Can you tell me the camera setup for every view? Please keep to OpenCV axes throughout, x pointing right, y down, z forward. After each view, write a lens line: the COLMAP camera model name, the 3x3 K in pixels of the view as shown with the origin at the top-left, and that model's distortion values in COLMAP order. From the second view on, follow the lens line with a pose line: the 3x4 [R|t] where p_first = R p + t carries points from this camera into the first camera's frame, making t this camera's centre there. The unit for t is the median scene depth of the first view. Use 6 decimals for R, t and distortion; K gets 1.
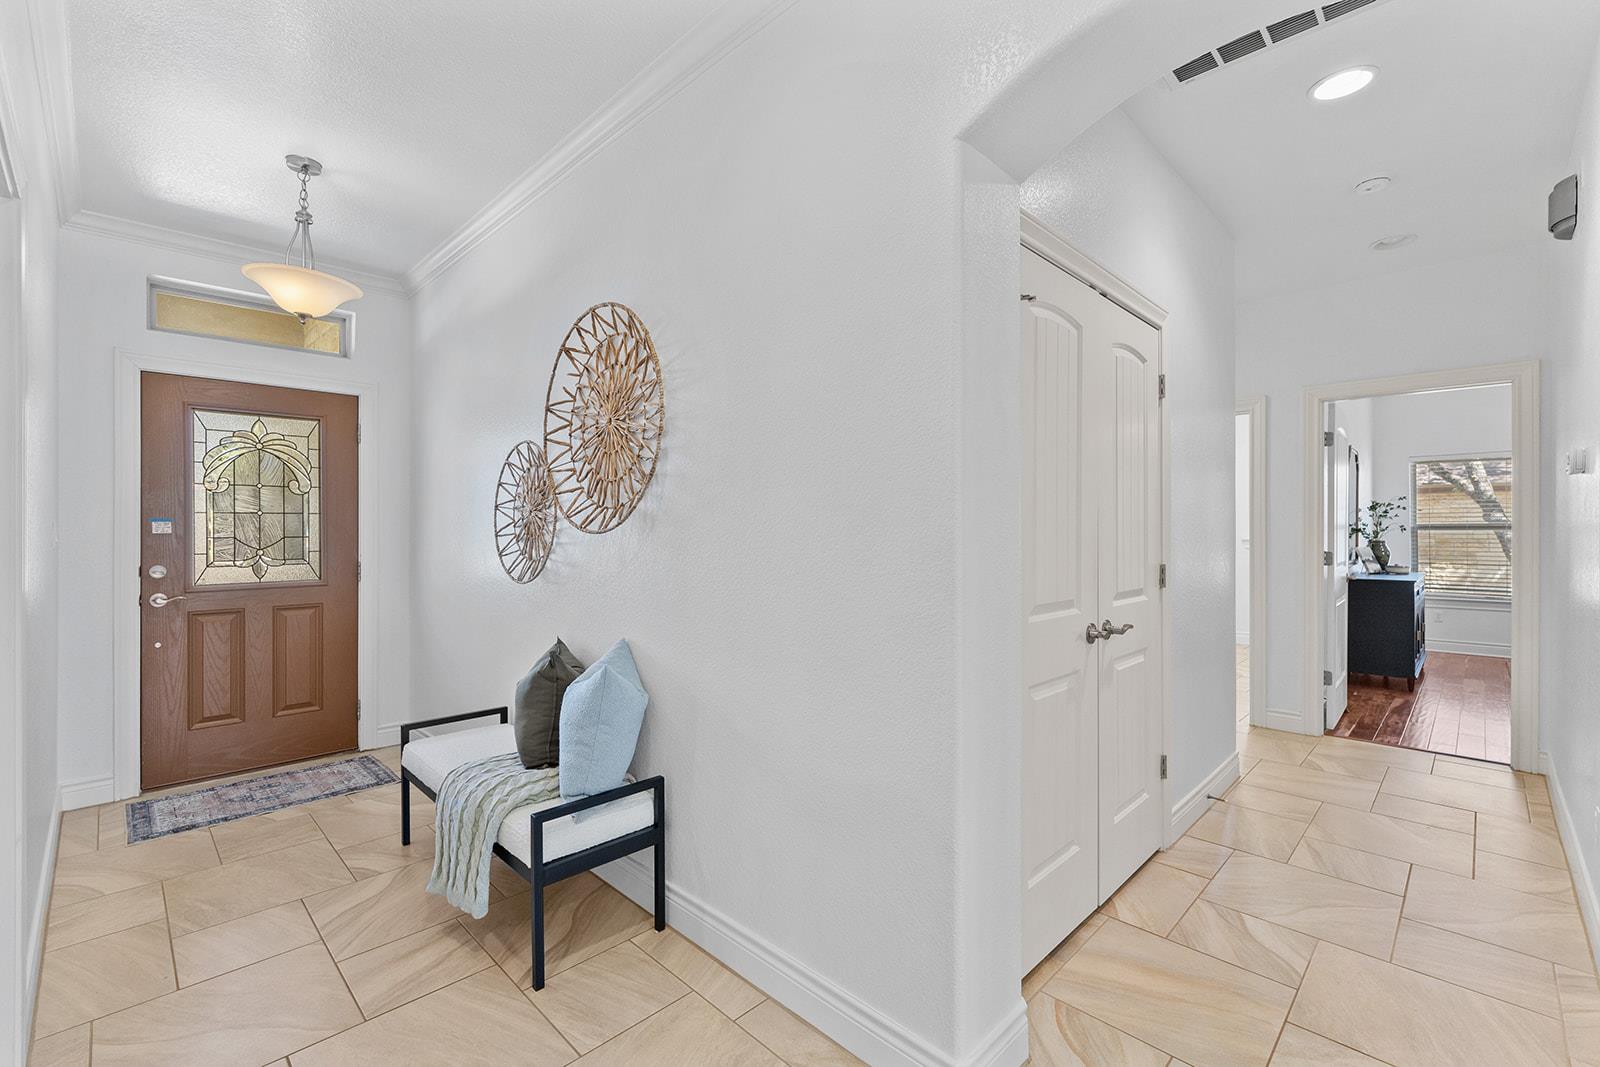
lens RADIAL K [[689.0, 0, 797.1], [0, 689.0, 527.8], [0, 0, 1]] dist [-0.005129, -0.000366]
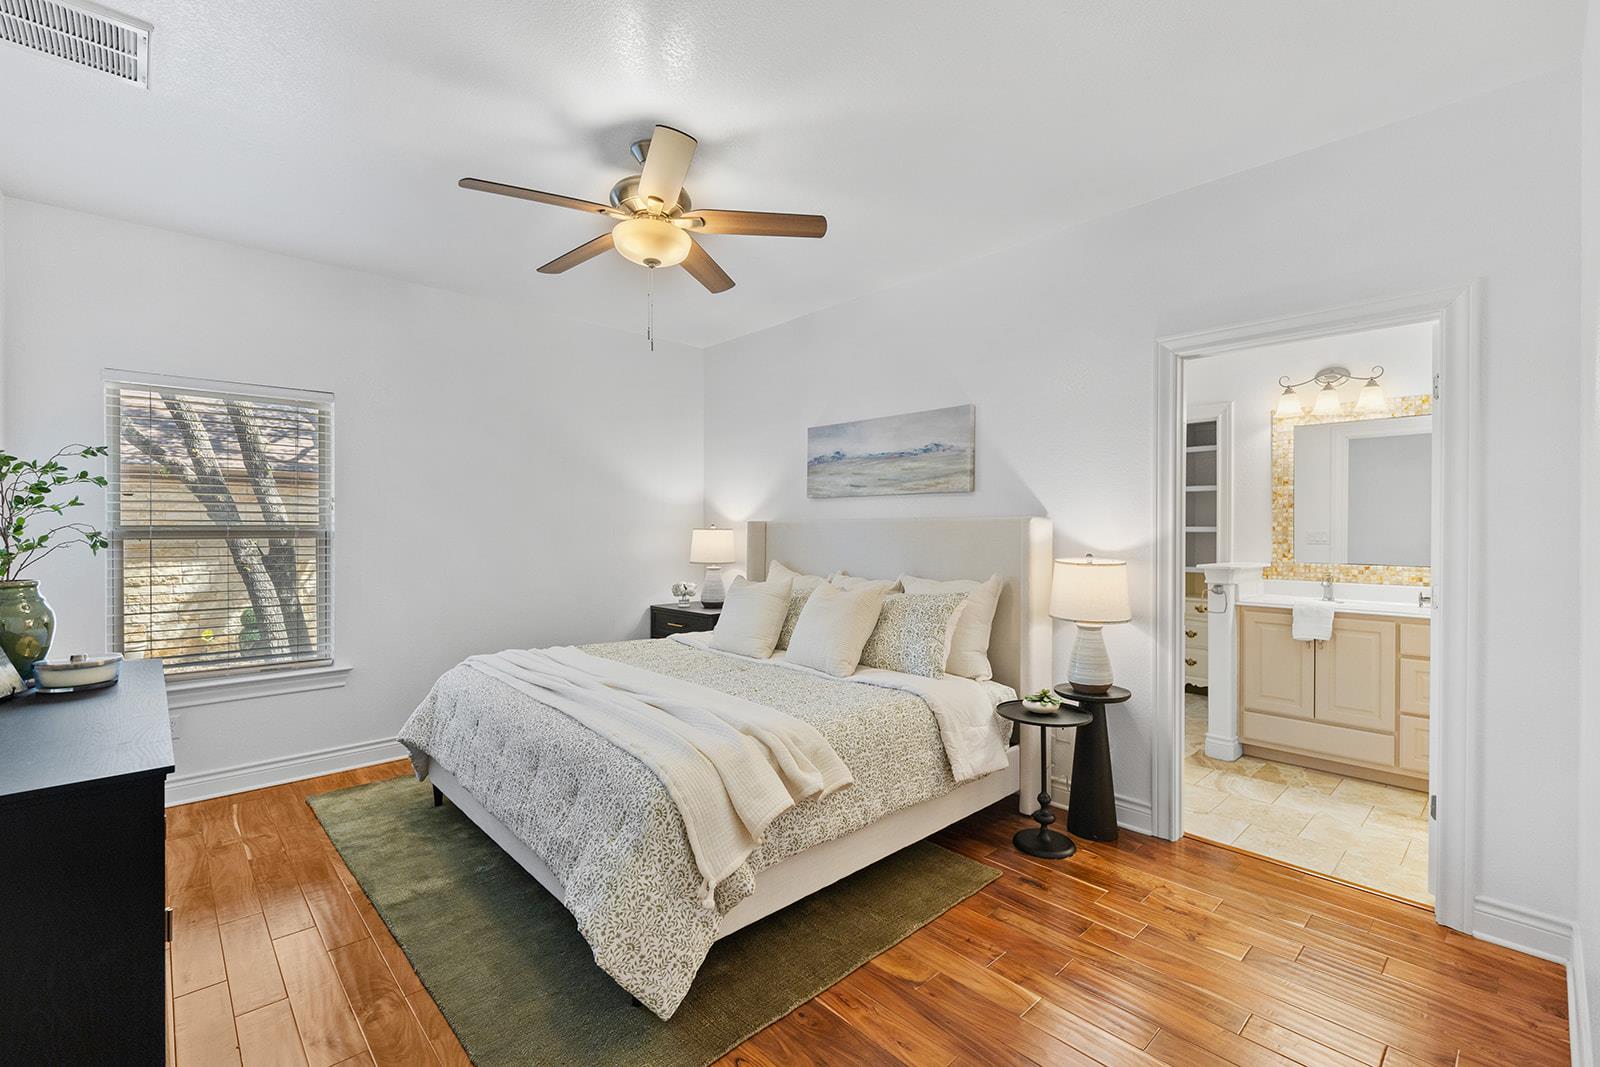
lens RADIAL K [[689.0, 0, 804.0], [0, 689.0, 526.0], [0, 0, 1]] dist [-0.005129, -0.000366]
pose [[0.040129, 0.000766, 0.999194, 0.555718], [-0.000551, 1.000000, -0.000744, -0.006212], [-0.999194, -0.000520, 0.040129, 0.633476]]
